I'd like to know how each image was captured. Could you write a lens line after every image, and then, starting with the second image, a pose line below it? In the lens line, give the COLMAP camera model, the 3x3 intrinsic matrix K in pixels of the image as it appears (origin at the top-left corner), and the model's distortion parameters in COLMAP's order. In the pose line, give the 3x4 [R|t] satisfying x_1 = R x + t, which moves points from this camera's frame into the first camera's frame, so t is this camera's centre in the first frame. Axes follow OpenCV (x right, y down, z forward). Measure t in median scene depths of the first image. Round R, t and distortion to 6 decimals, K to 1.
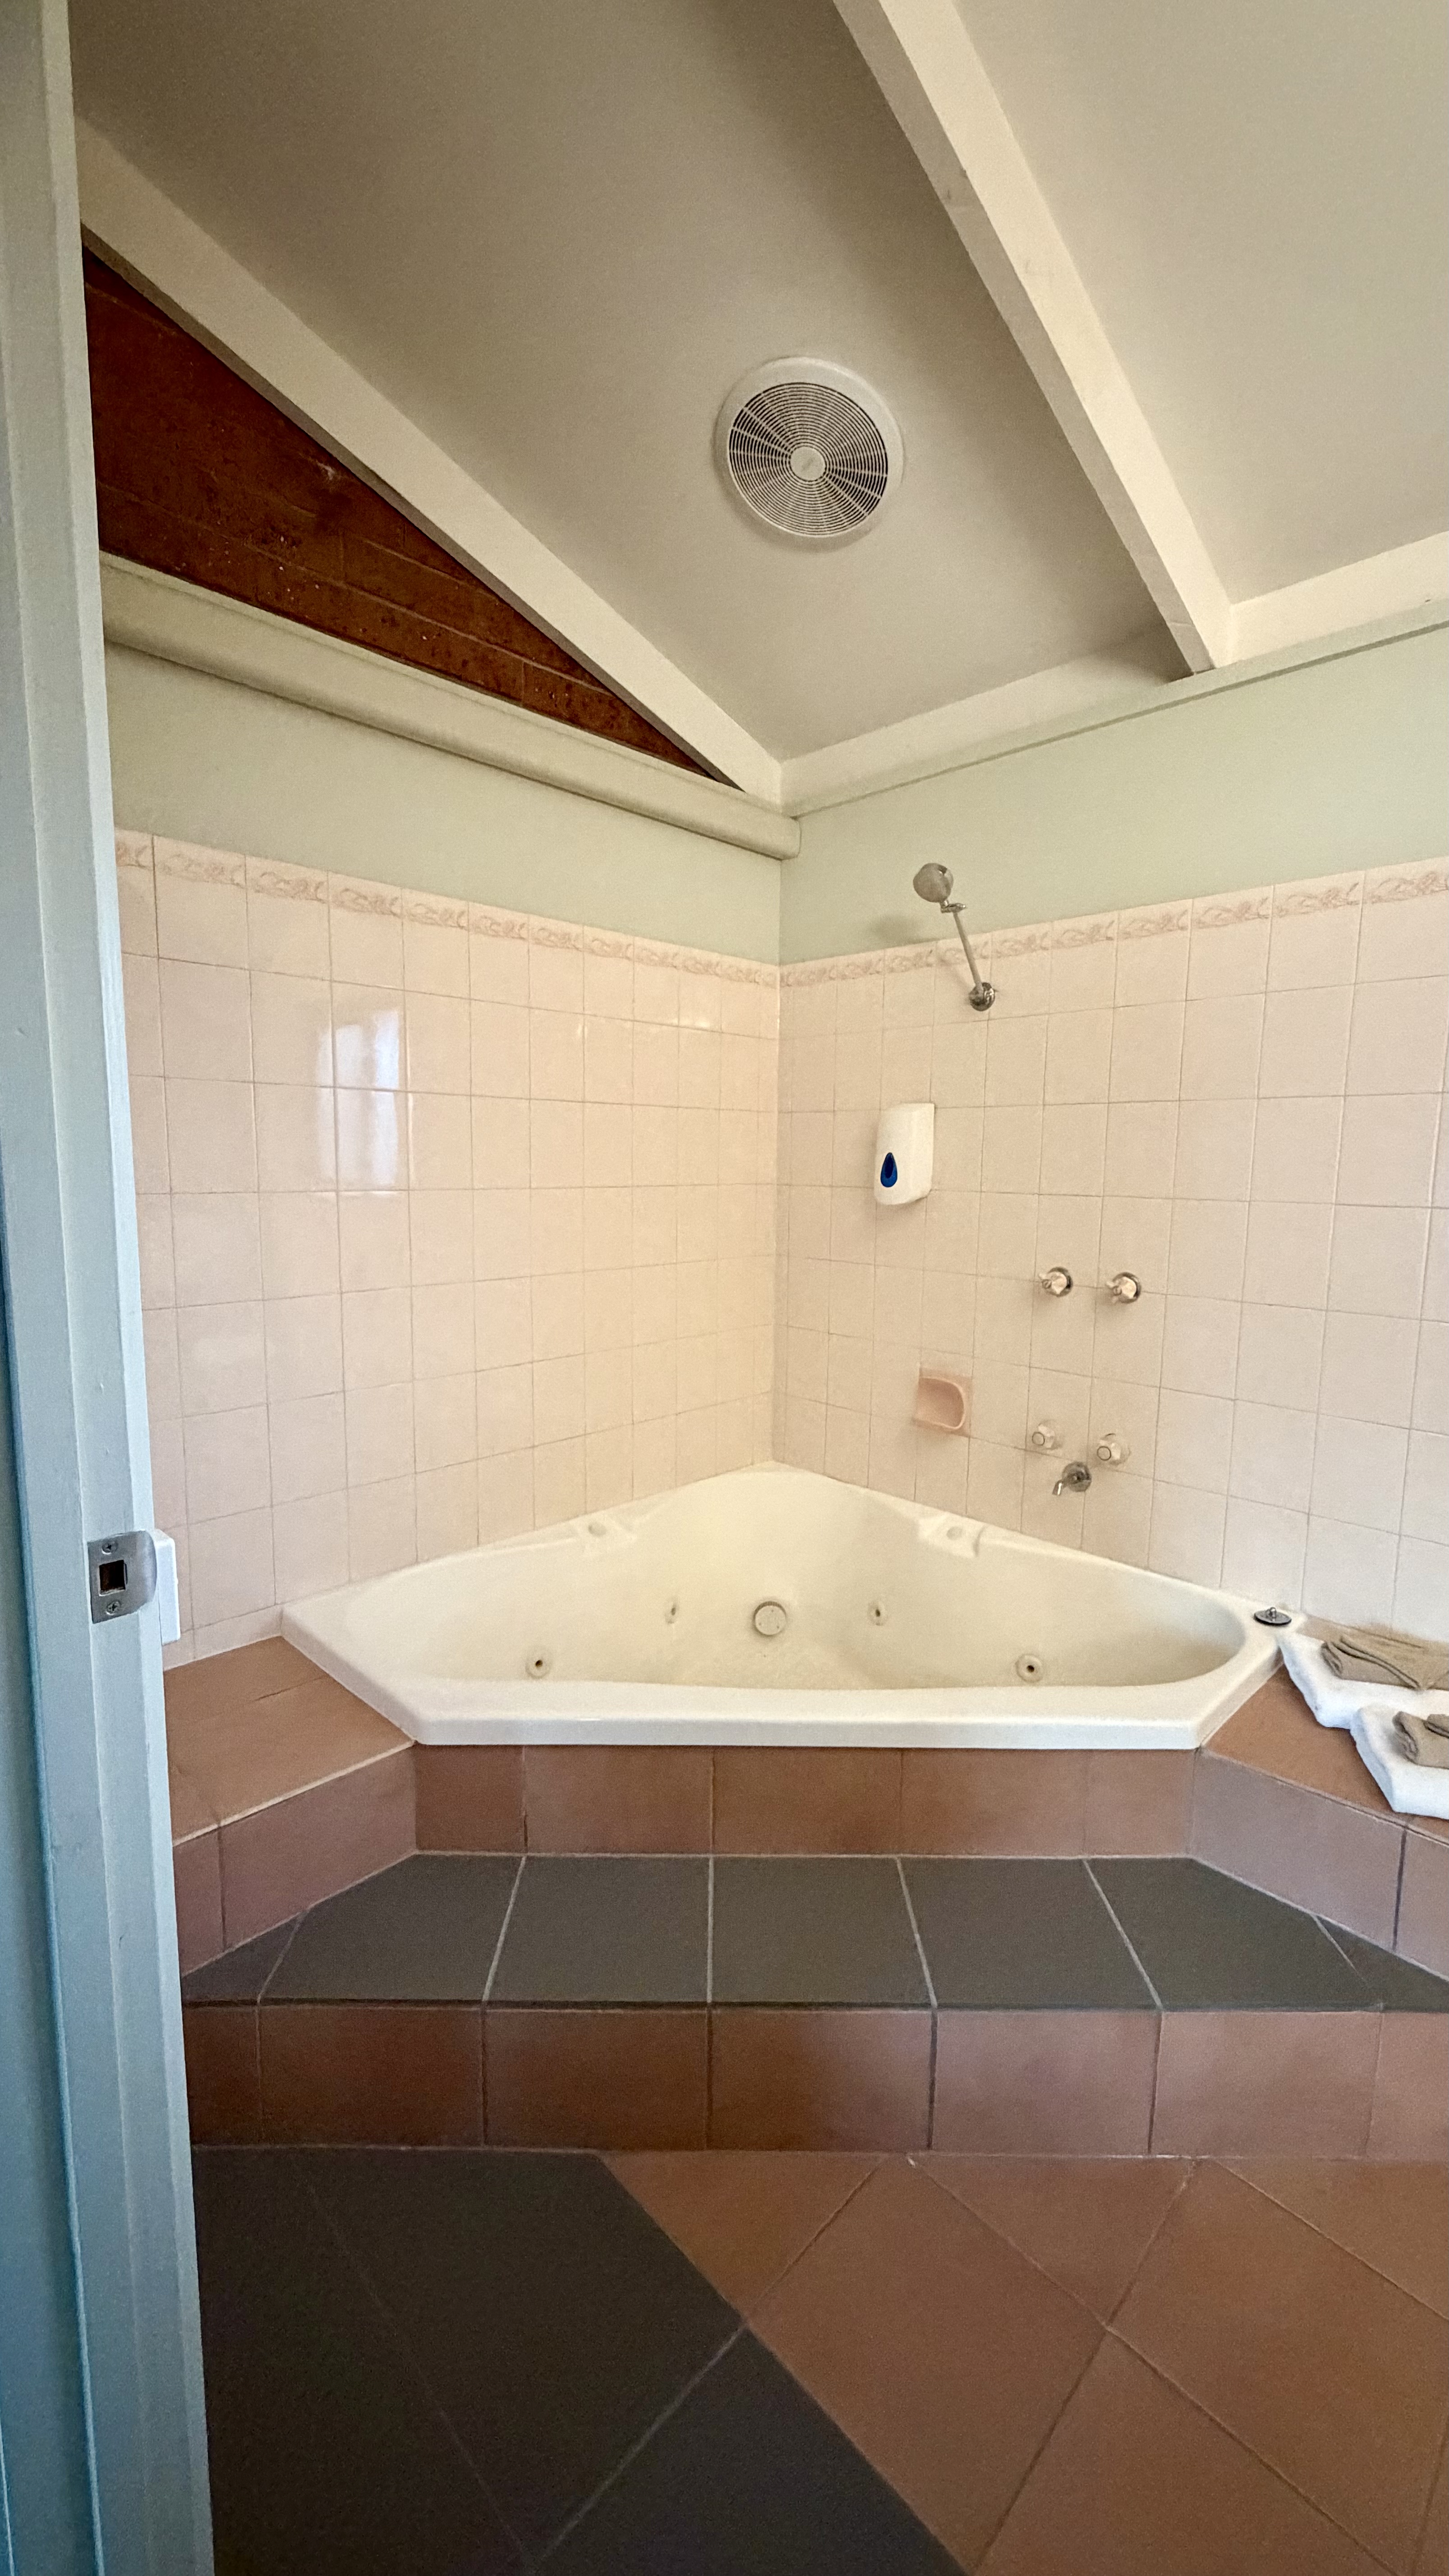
lens RADIAL K [[1022.8, 0, 724.5], [0, 1022.8, 1288.0], [0, 0, 1]] dist [-0.000074, -0.000026]
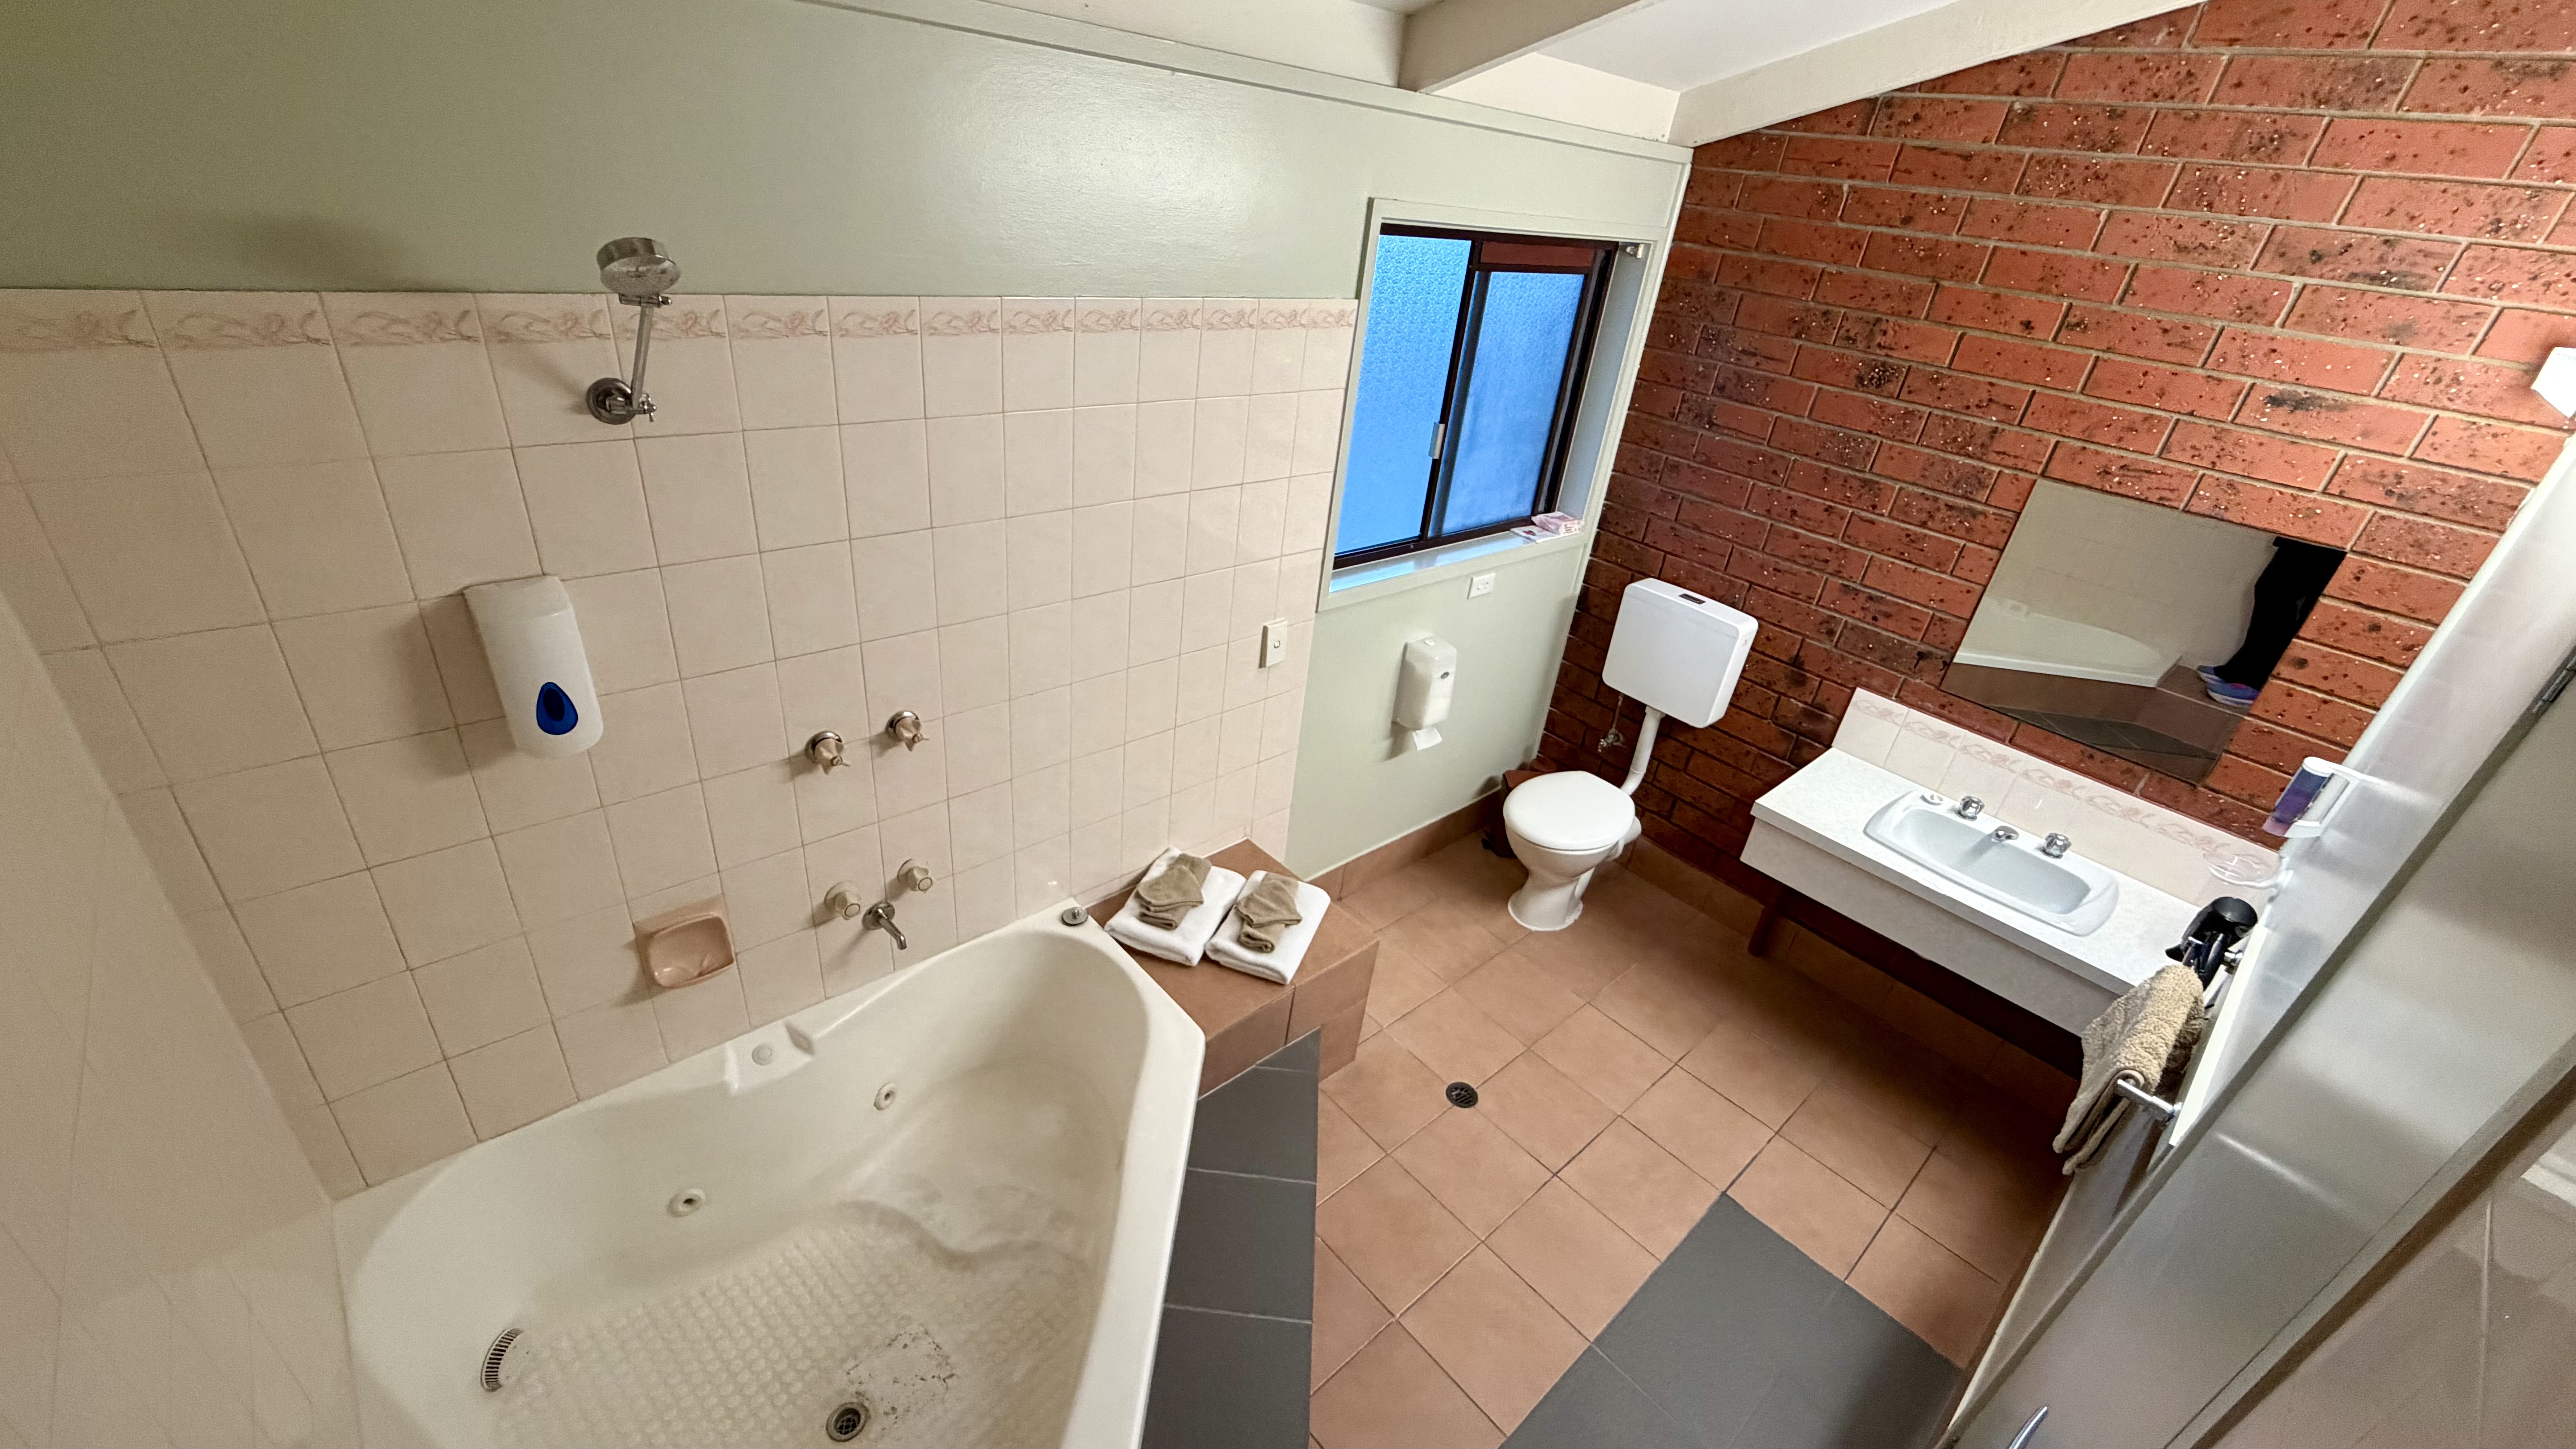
lens RADIAL K [[1022.8, 0, 1288.0], [0, 1022.8, 724.5], [0, 0, 1]] dist [-0.000074, -0.000026]
pose [[0.051003, -0.488076, 0.871310, -0.350148], [0.015695, 0.872729, 0.487952, -0.397873], [-0.998575, -0.011212, 0.052172, 0.543560]]
